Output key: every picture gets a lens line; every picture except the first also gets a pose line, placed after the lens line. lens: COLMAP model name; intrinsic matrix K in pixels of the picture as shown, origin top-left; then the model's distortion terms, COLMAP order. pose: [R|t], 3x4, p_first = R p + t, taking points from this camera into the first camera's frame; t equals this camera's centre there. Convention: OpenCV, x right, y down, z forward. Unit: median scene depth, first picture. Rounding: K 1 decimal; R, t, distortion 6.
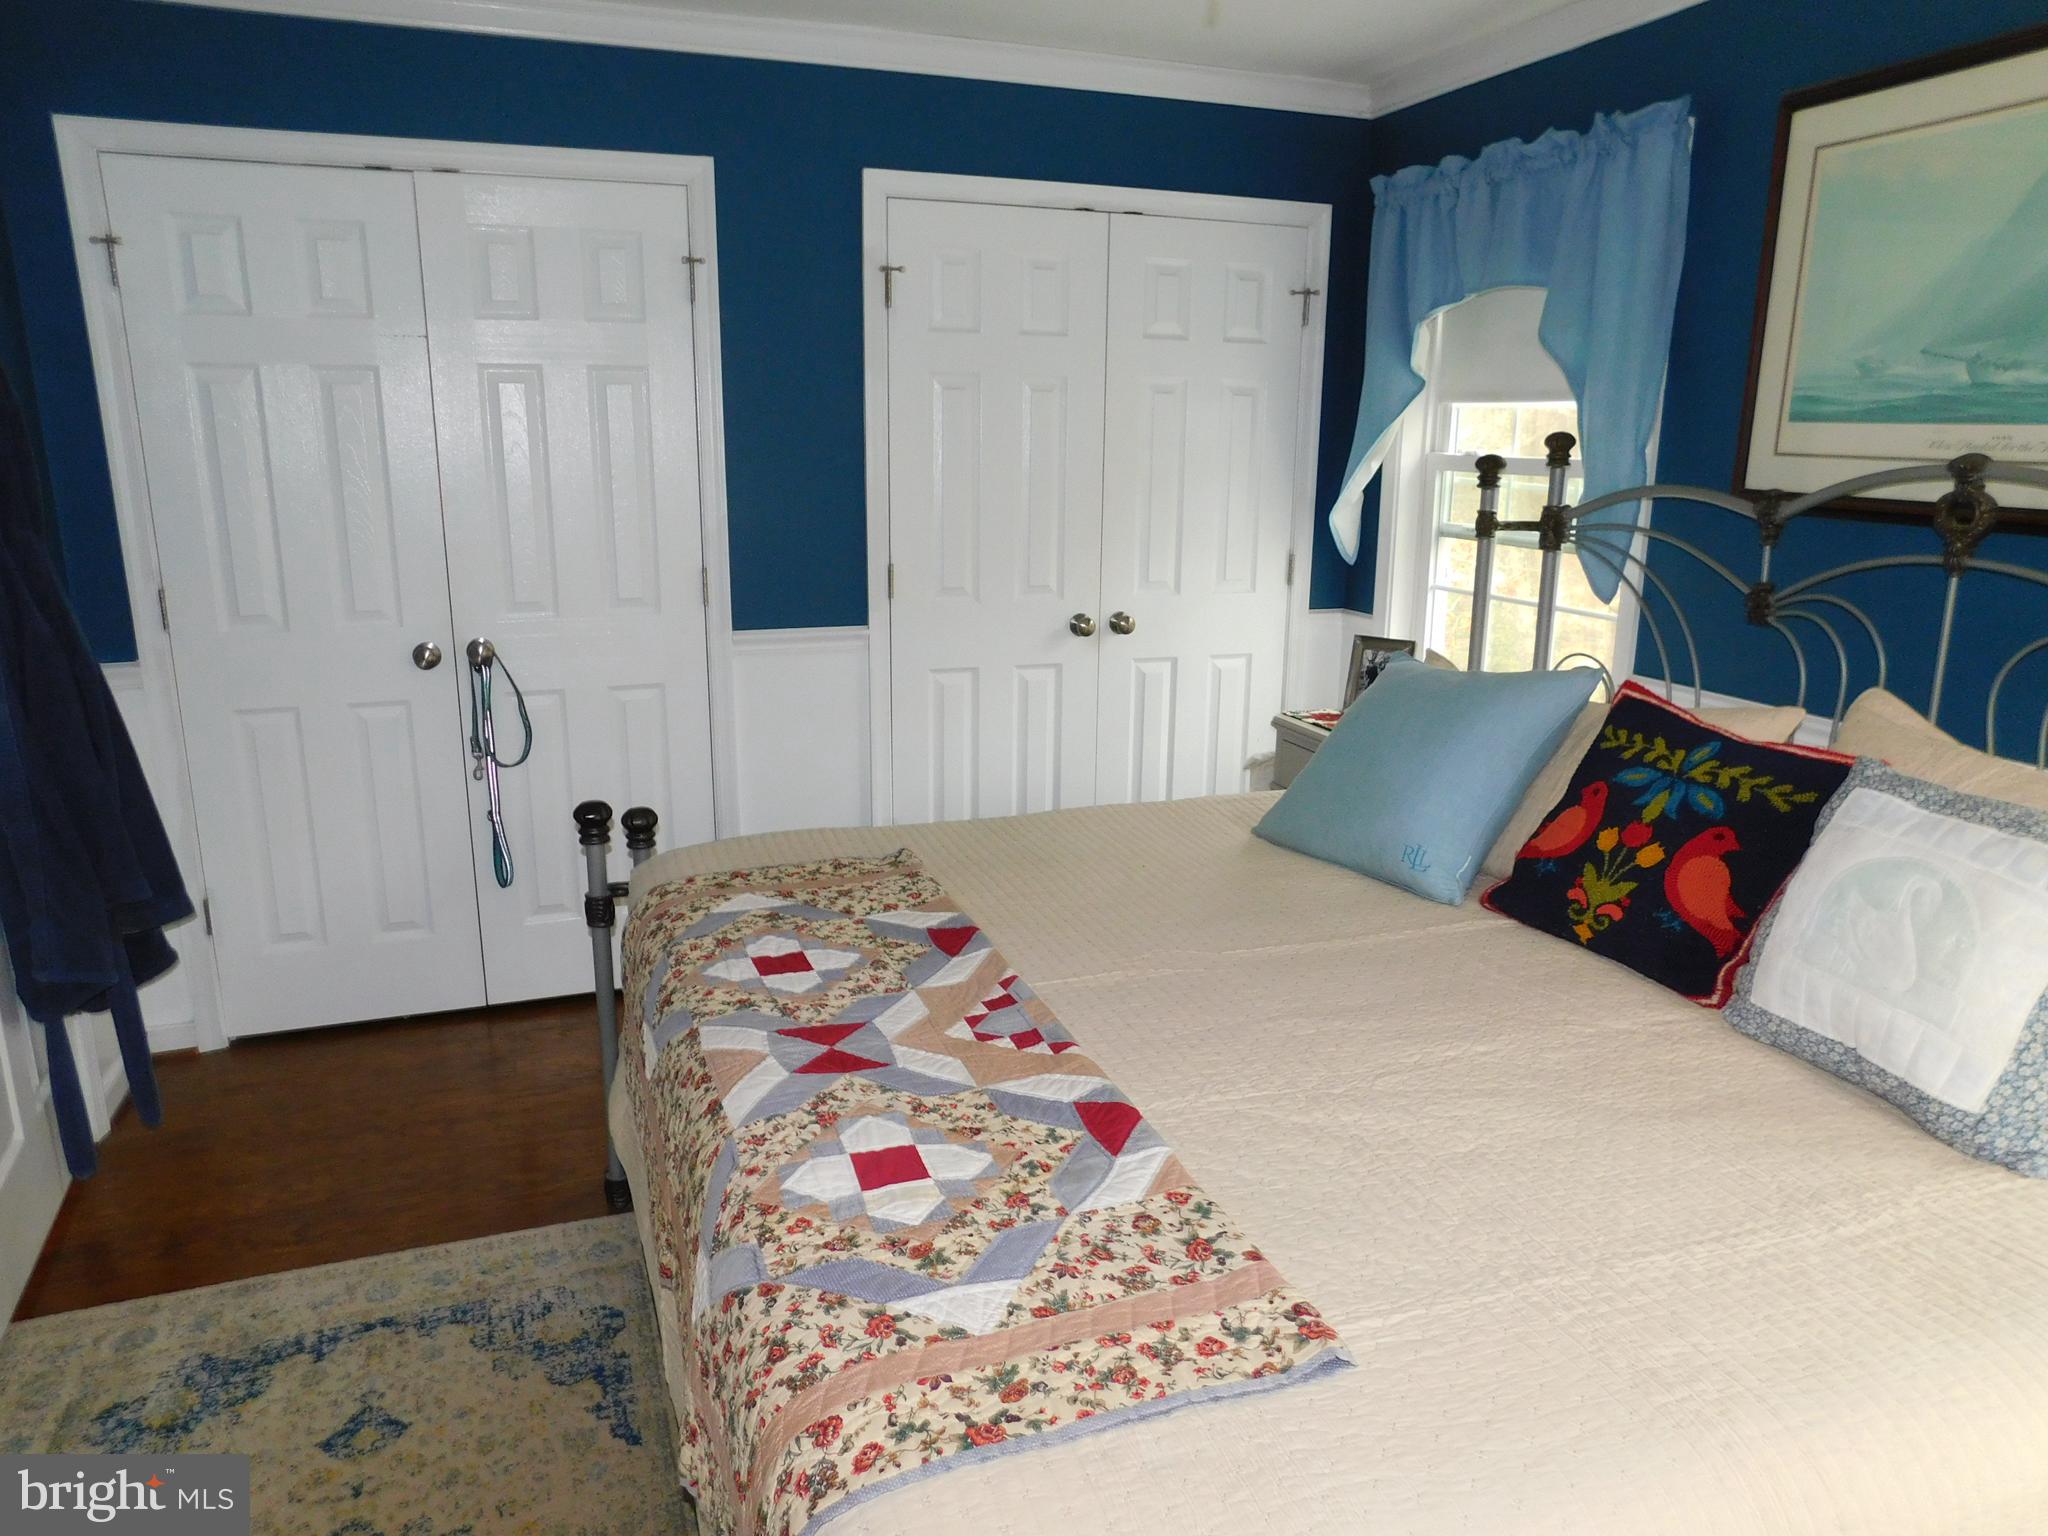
lens RADIAL K [[1391.1, 0, 1027.7], [0, 1391.1, 756.2], [0, 0, 1]] dist [-0.049825, 0.057144]
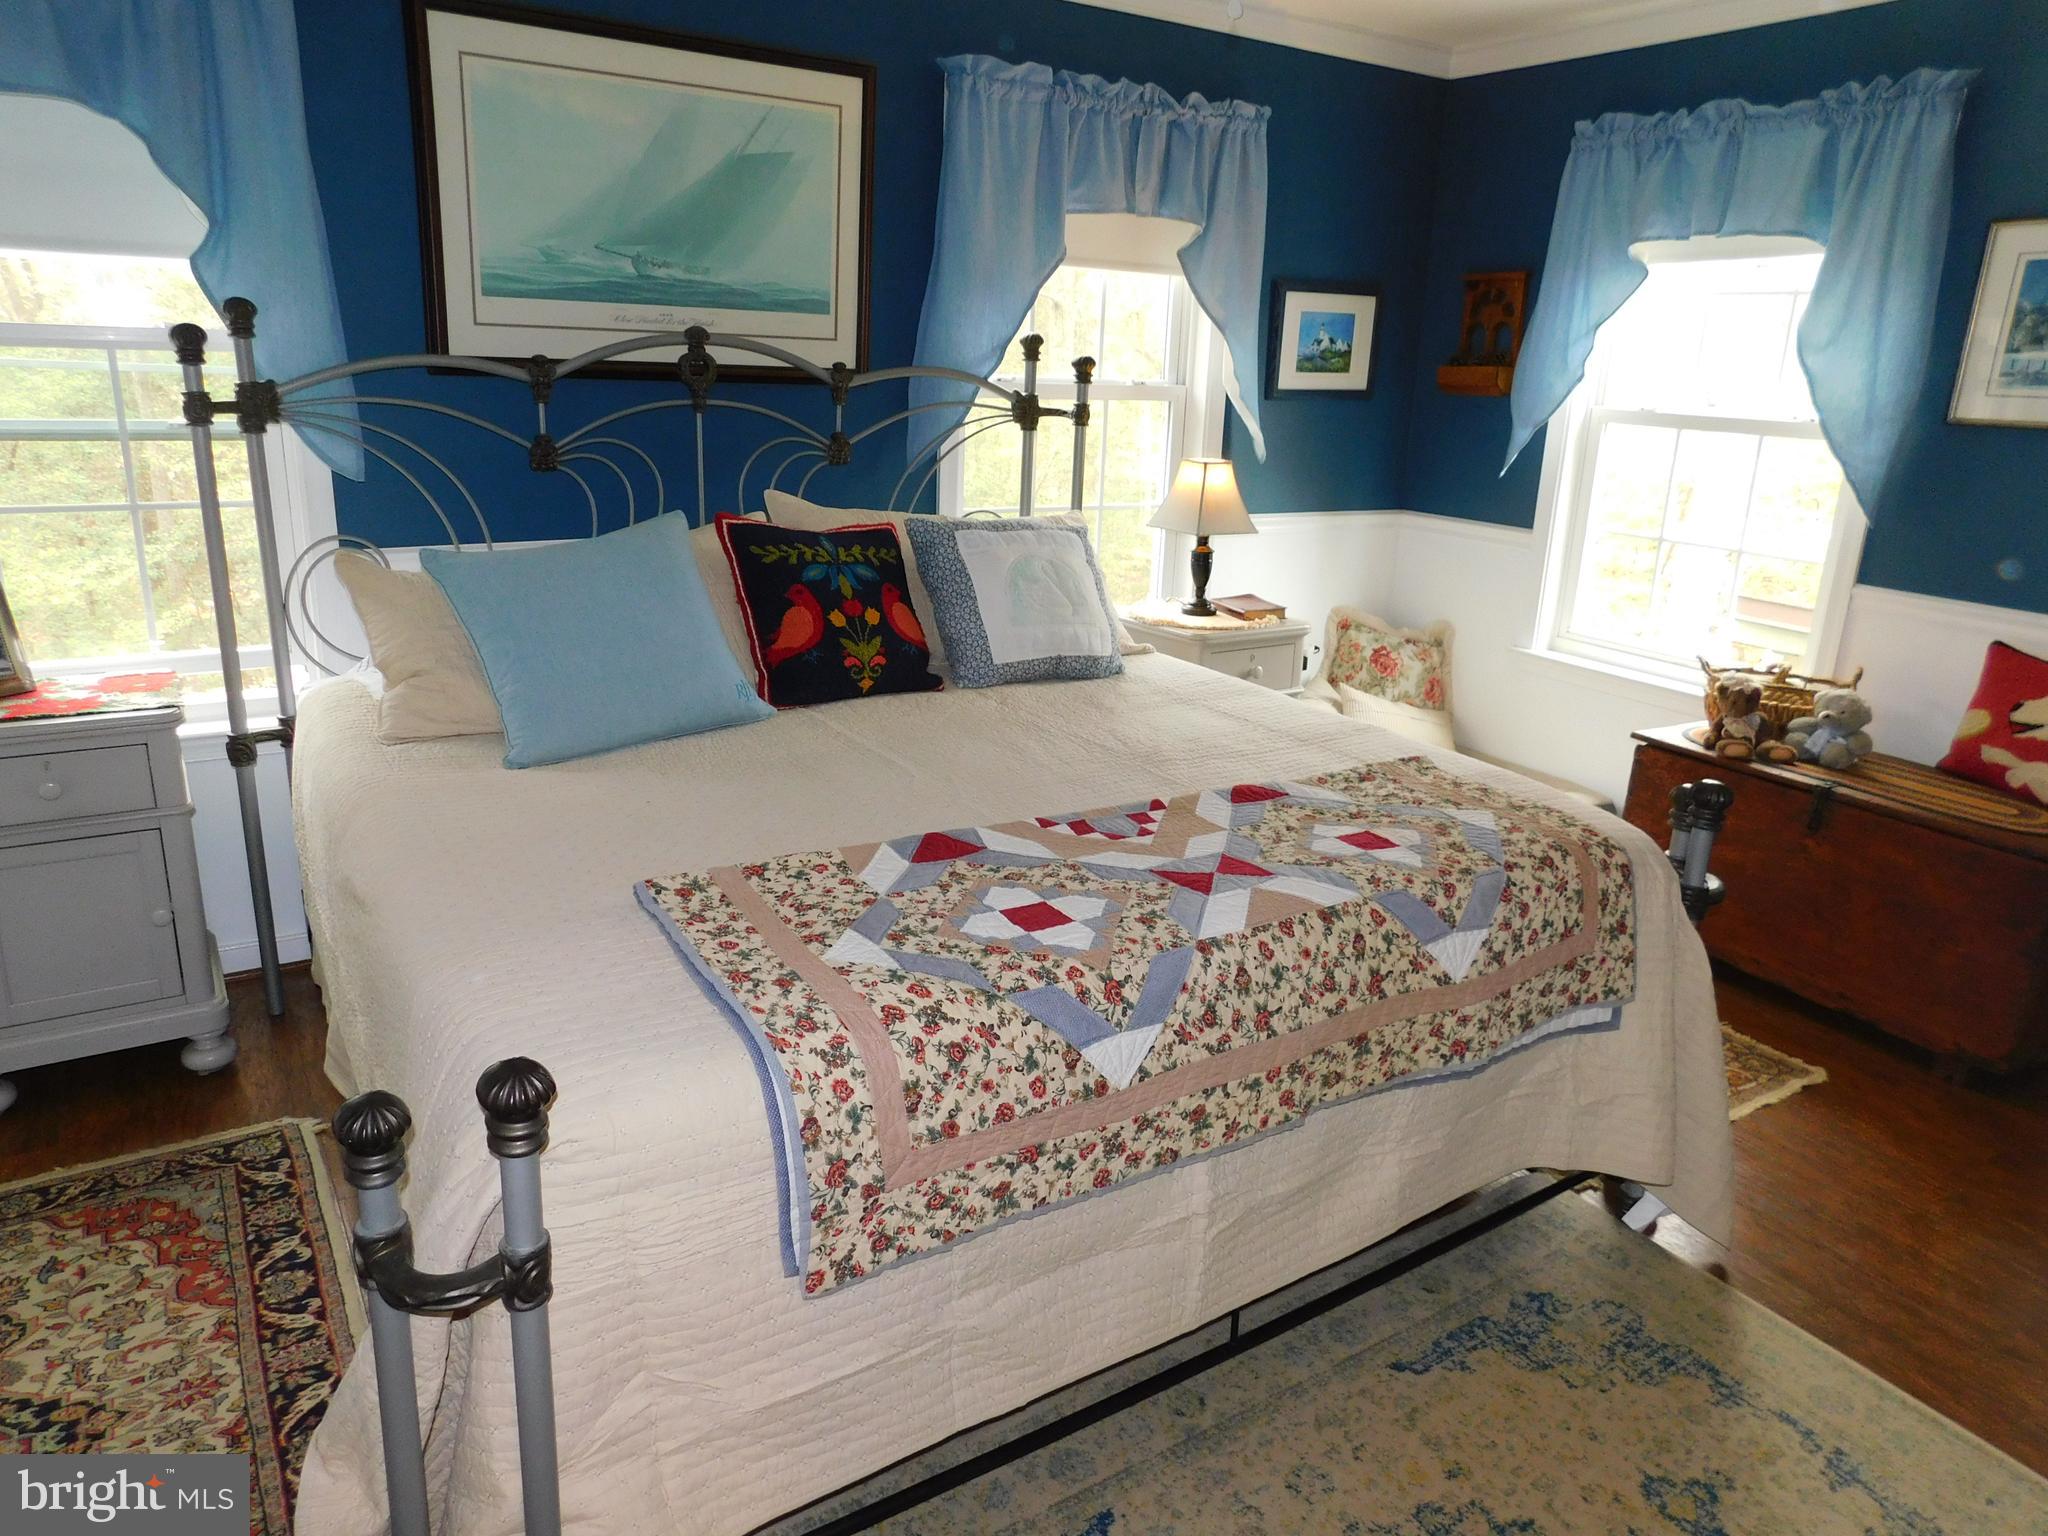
lens RADIAL K [[1391.1, 0, 1013.4], [0, 1391.1, 751.5], [0, 0, 1]] dist [-0.049825, 0.057144]
pose [[-0.202643, -0.295532, 0.933593, -0.899549], [0.190251, 0.923326, 0.333578, -0.234052], [-0.960594, 0.245214, -0.130881, 0.999637]]
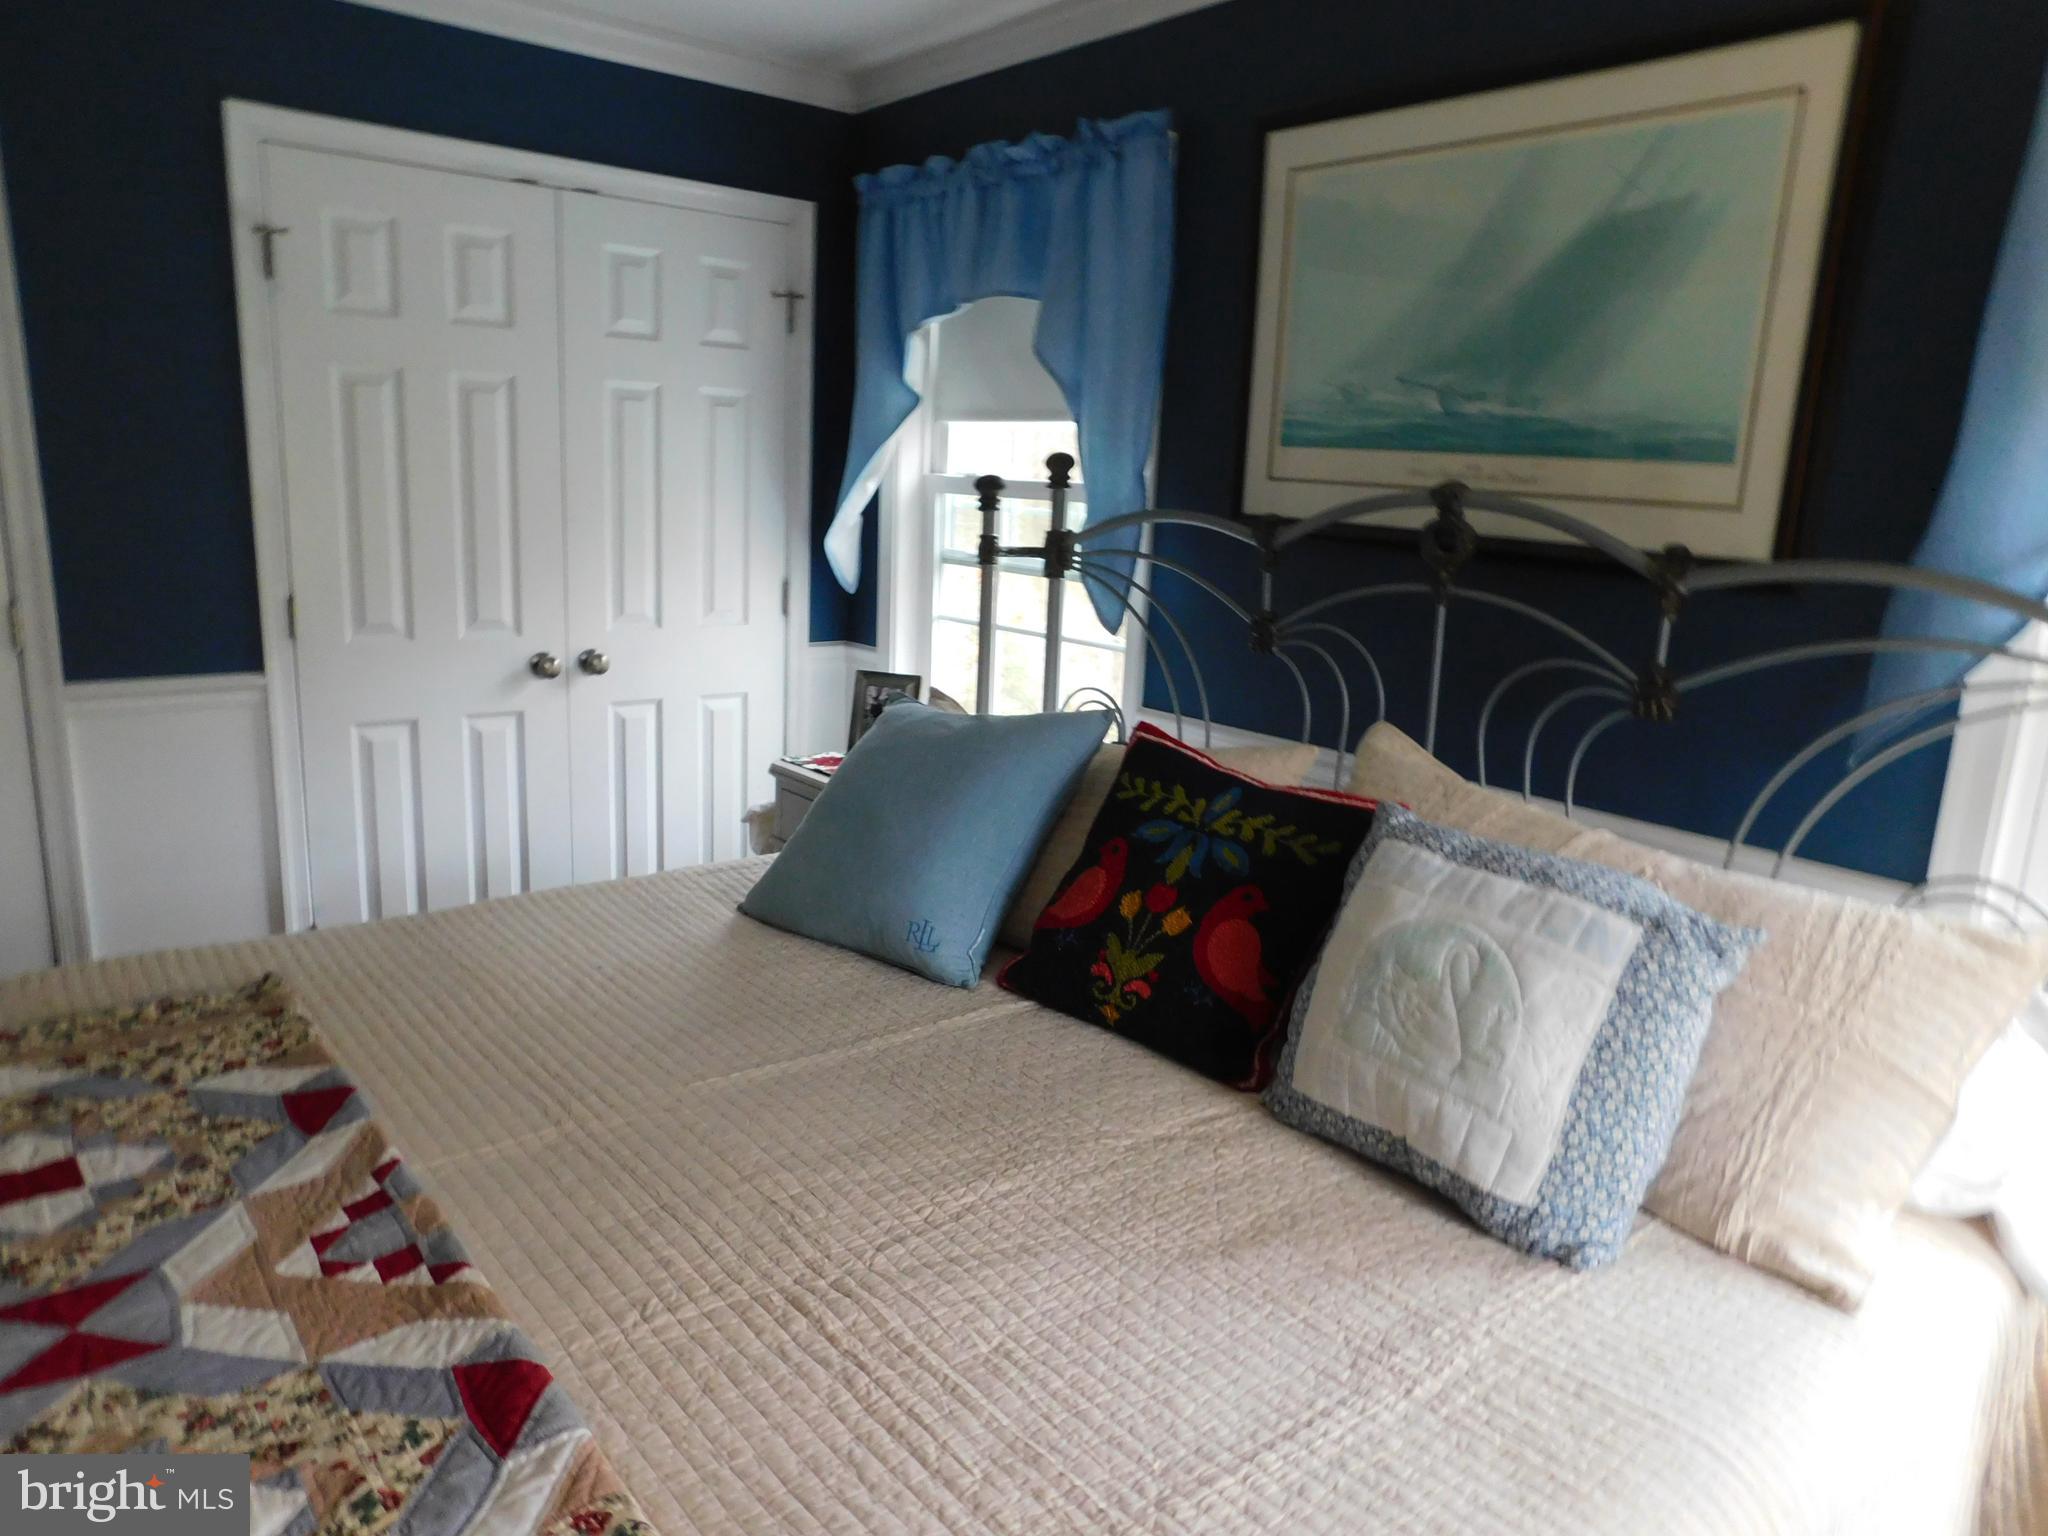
lens RADIAL K [[1391.1, 0, 1027.6], [0, 1391.1, 751.7], [0, 0, 1]] dist [-0.049825, 0.057144]
pose [[0.943626, -0.040524, 0.328525, 0.065619], [0.047327, 0.998798, -0.012735, -0.028250], [-0.327614, 0.027565, 0.944410, 0.169309]]
